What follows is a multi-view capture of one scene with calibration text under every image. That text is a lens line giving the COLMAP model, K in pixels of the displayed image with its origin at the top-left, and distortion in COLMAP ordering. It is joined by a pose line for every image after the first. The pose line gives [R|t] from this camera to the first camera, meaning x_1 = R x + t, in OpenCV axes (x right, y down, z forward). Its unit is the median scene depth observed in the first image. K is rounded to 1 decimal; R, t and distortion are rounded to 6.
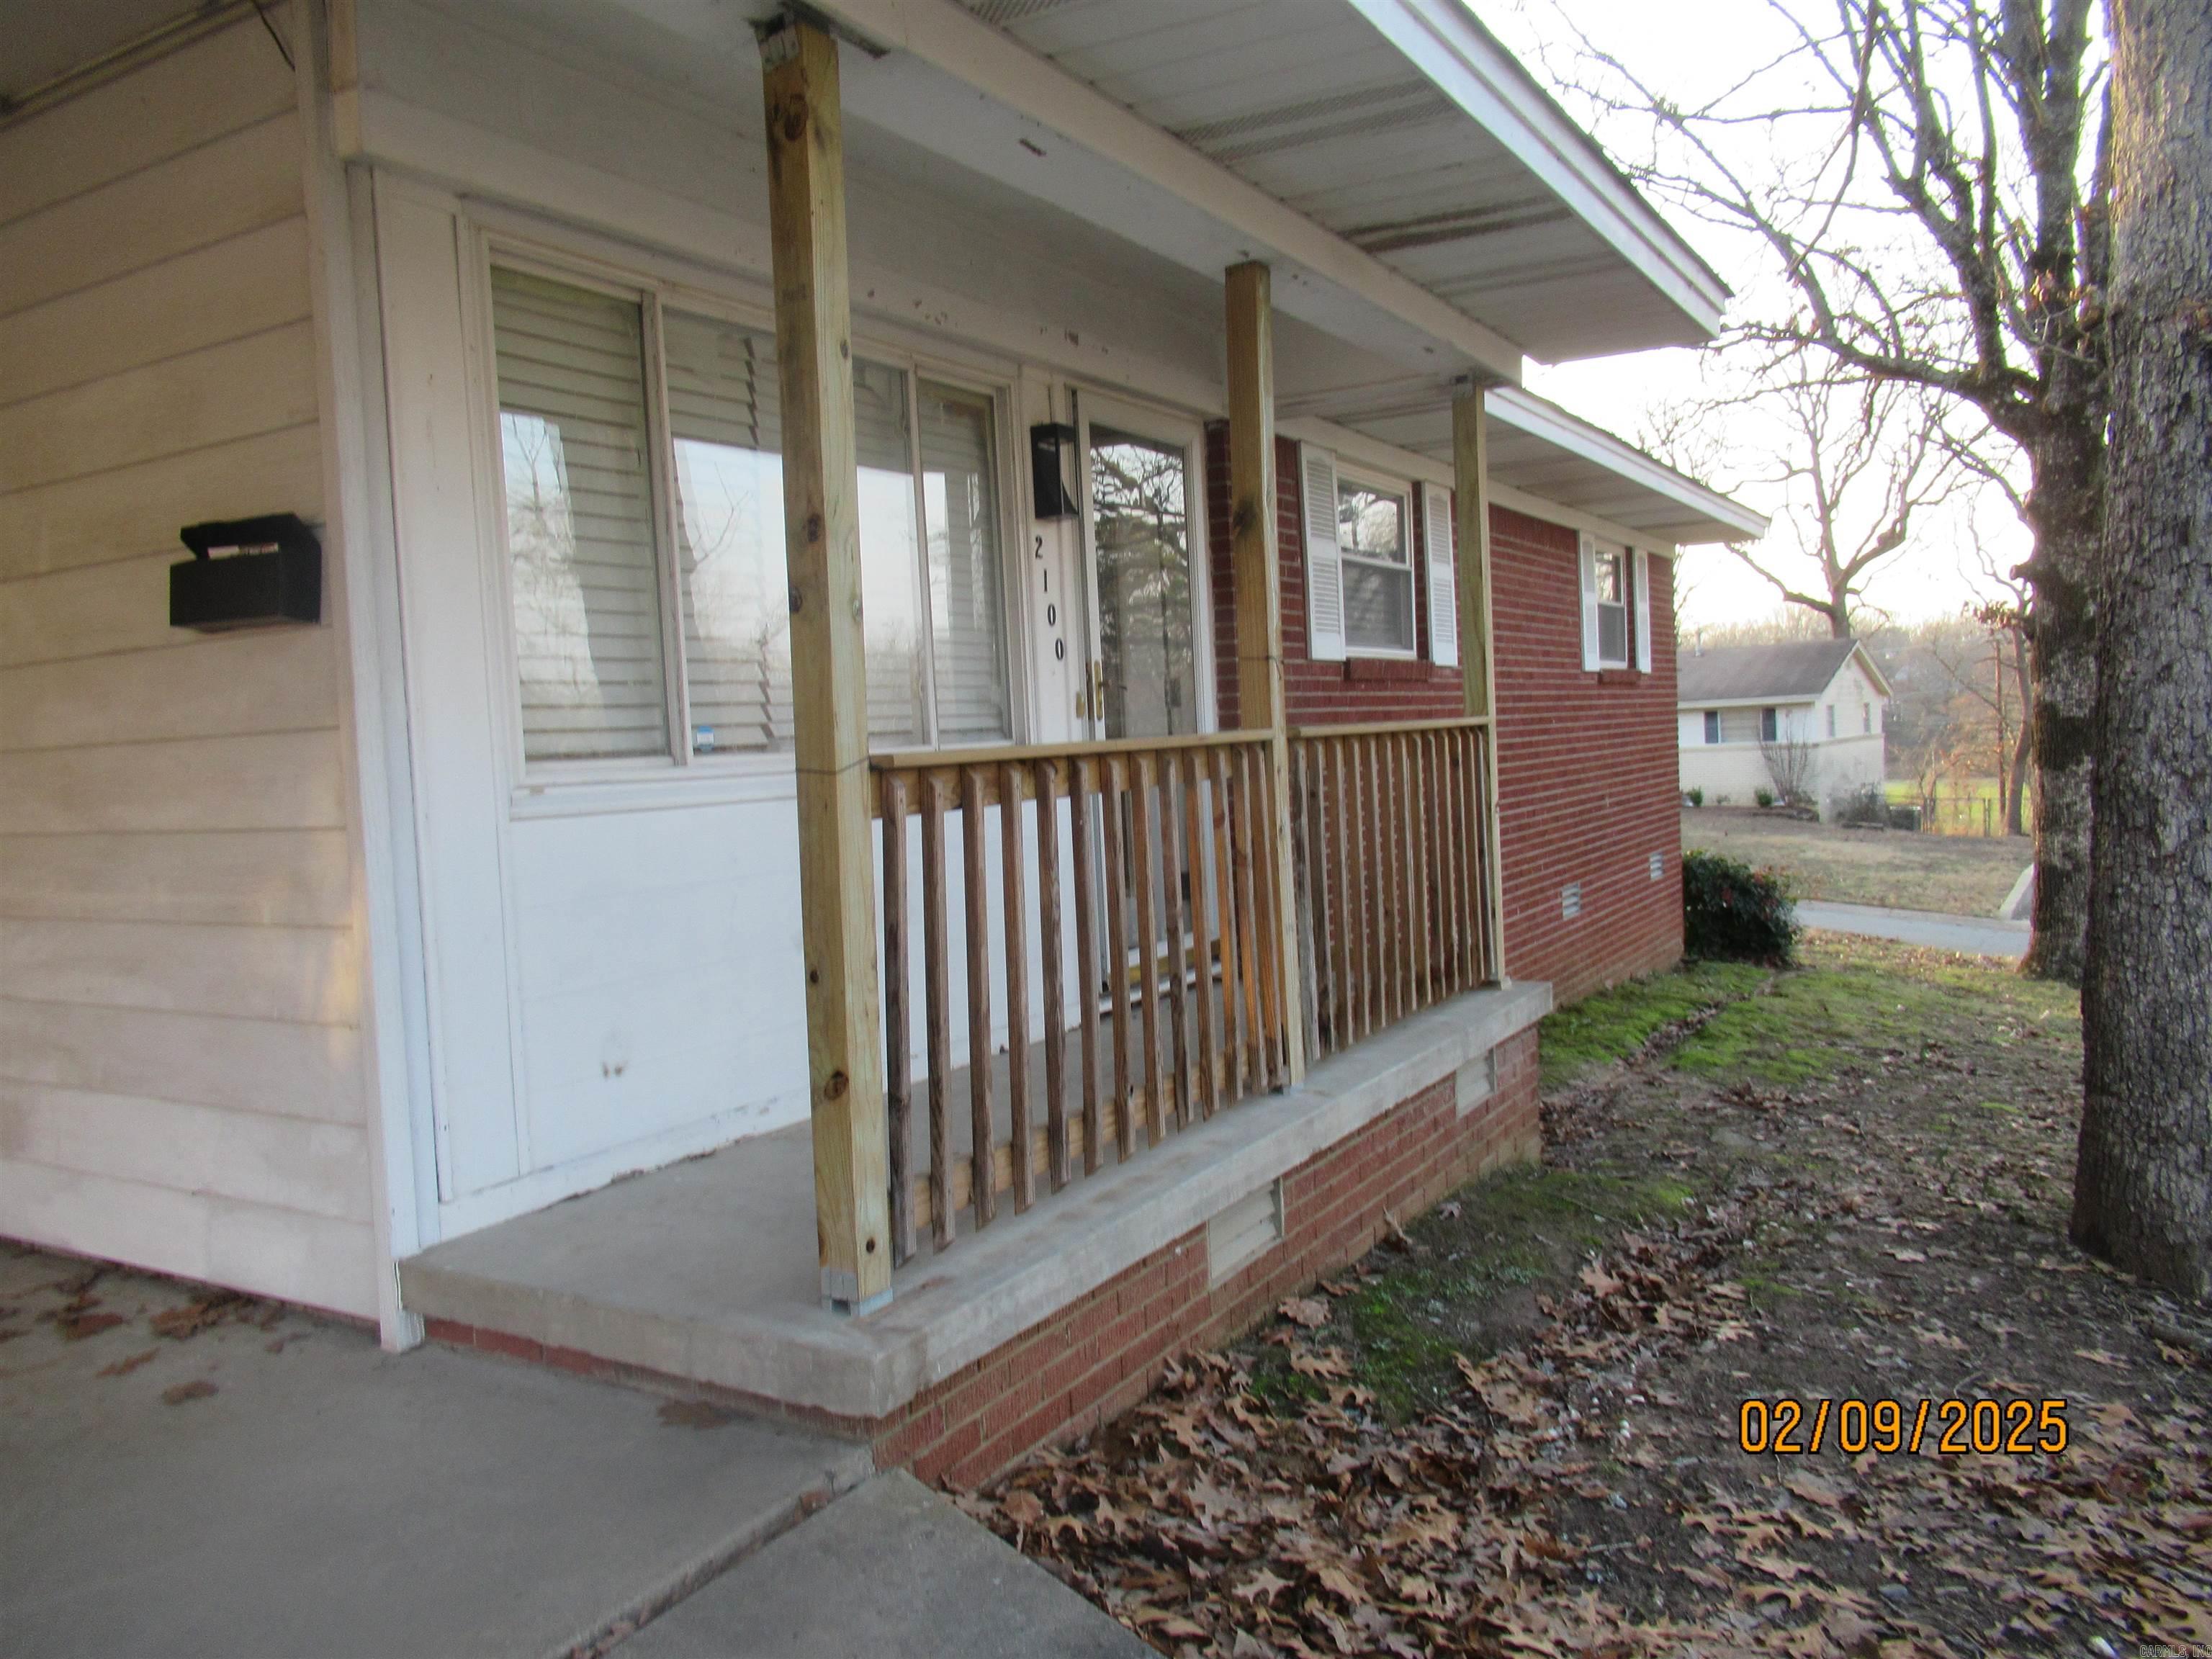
lens RADIAL K [[1653.0, 0, 1065.3], [0, 1653.0, 822.9], [0, 0, 1]] dist [-0.004397, -0.002922]
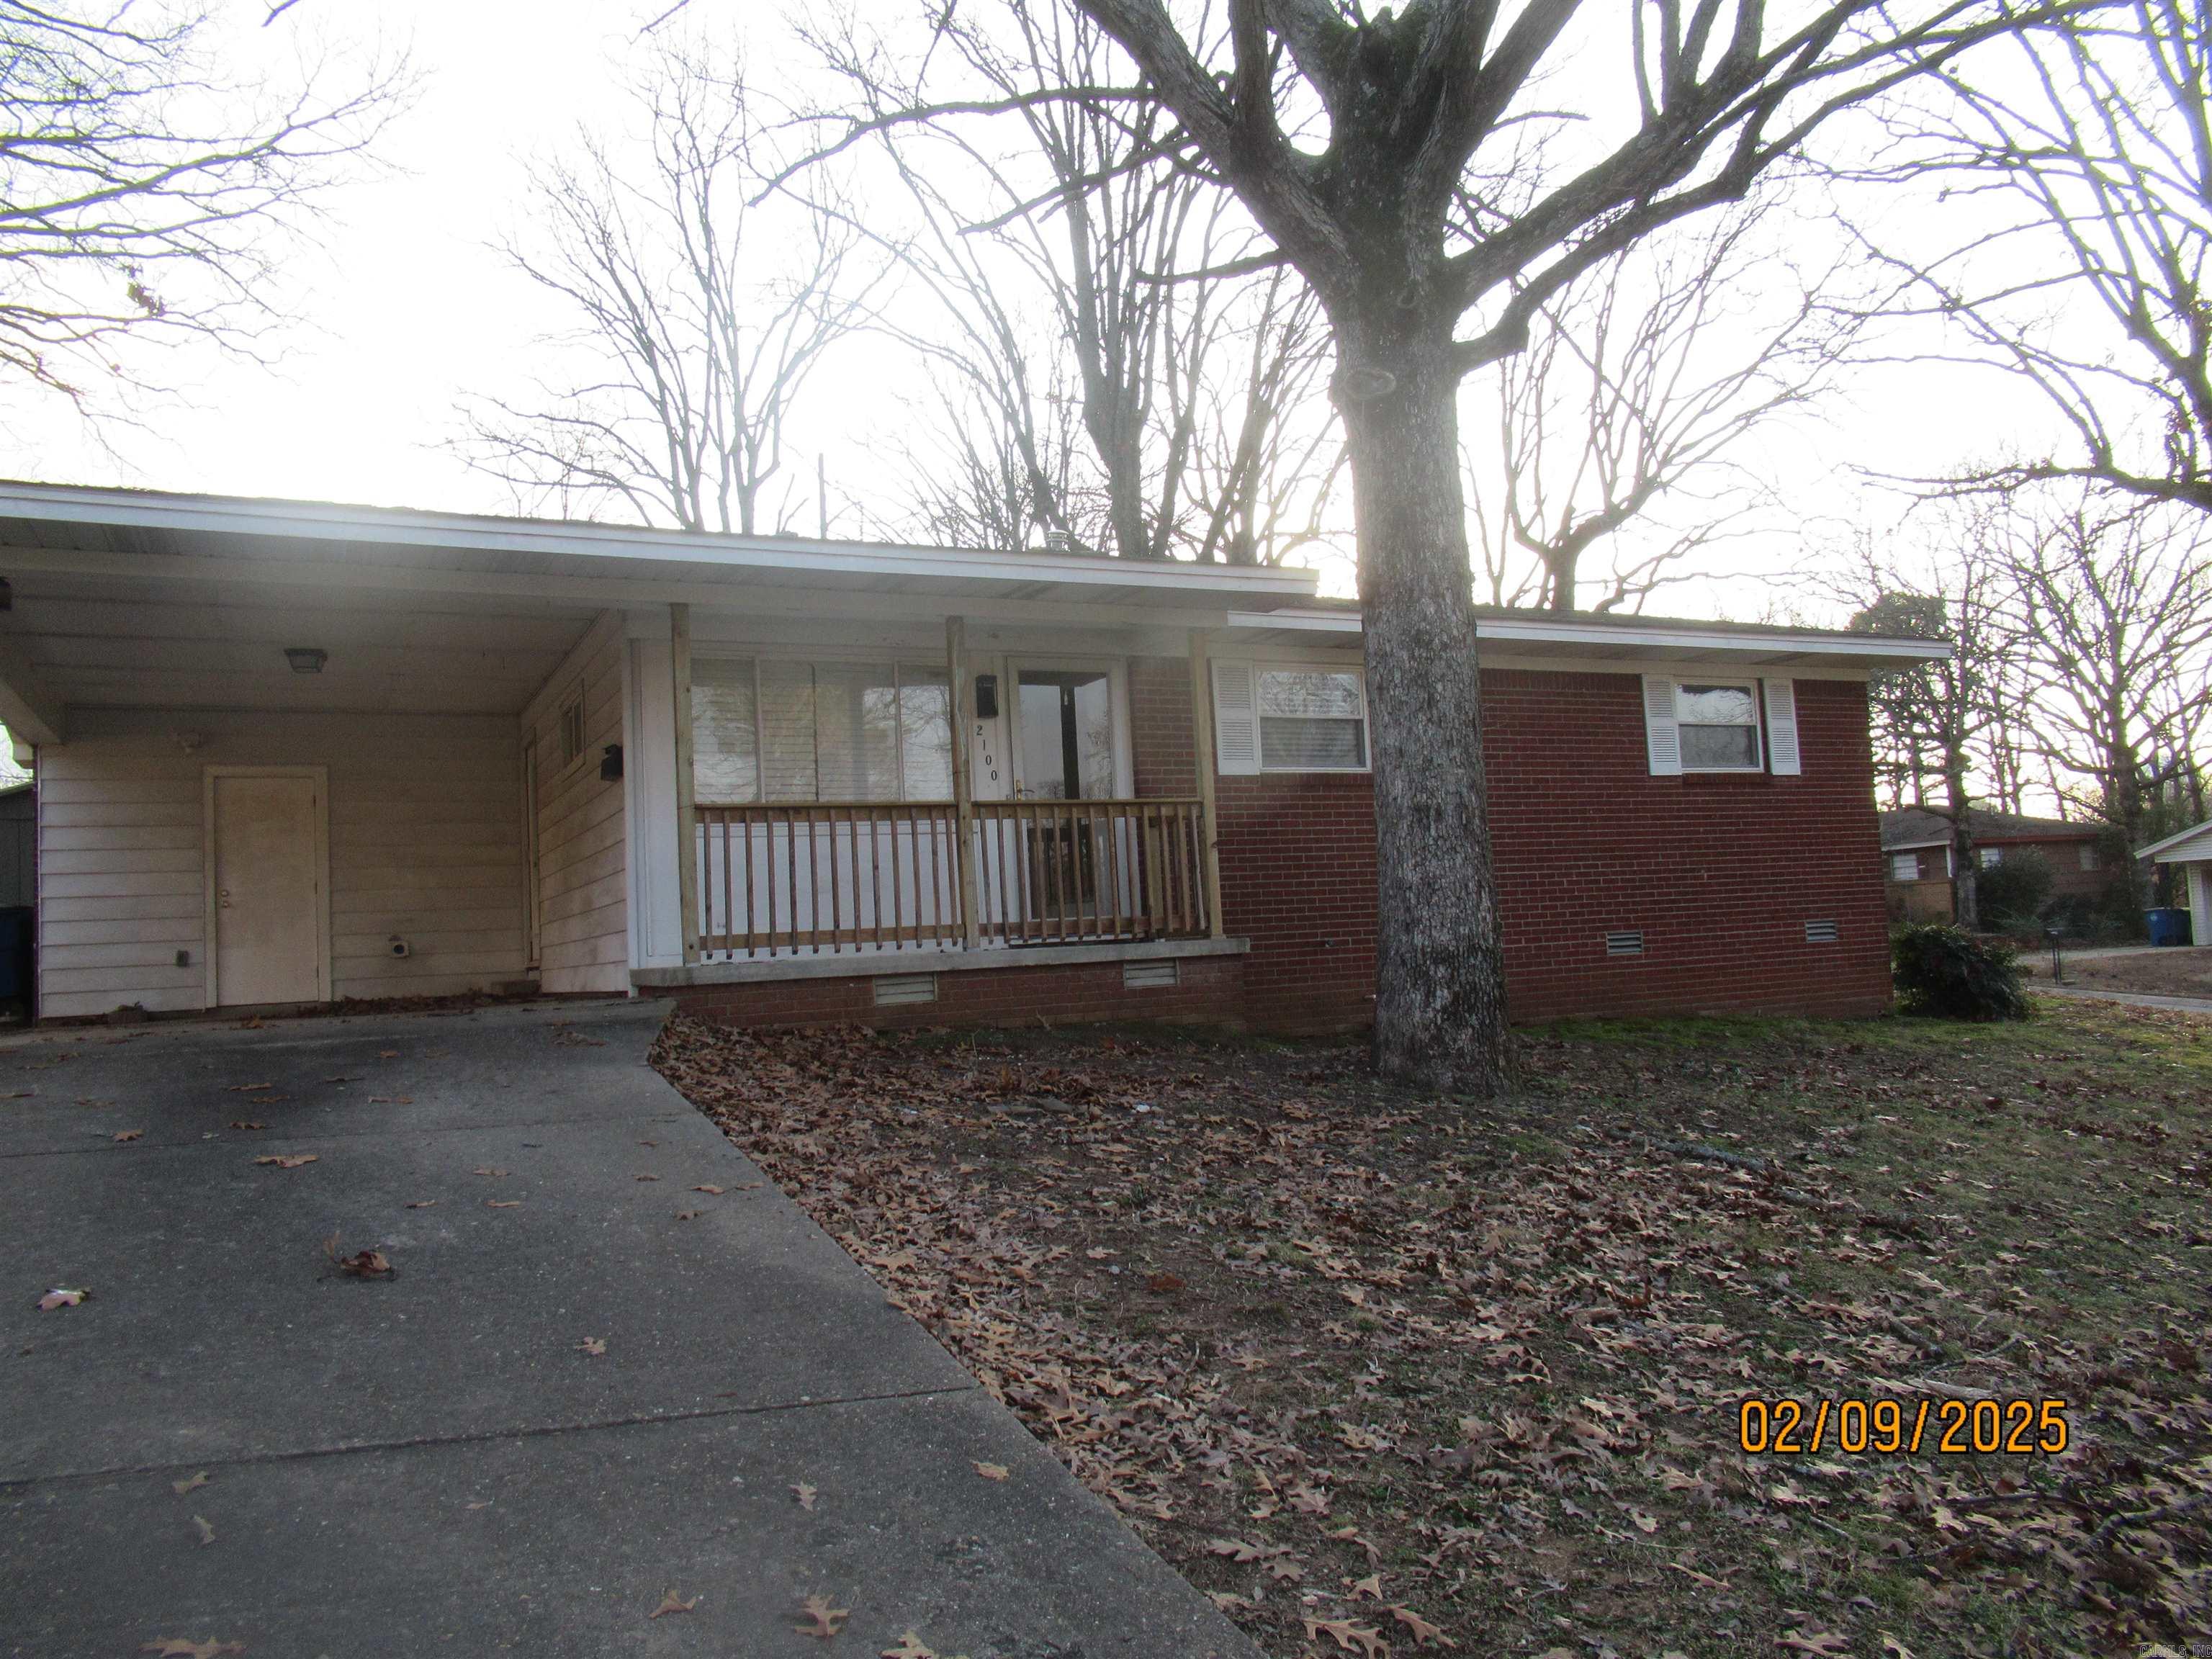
lens RADIAL K [[1653.0, 0, 1065.3], [0, 1653.0, 822.9], [0, 0, 1]] dist [-0.004397, -0.002922]
pose [[0.836872, -0.030777, -0.546533, 1.284498], [-0.020011, 0.996031, -0.086733, 0.147542], [0.547033, 0.083521, 0.832934, -0.777115]]
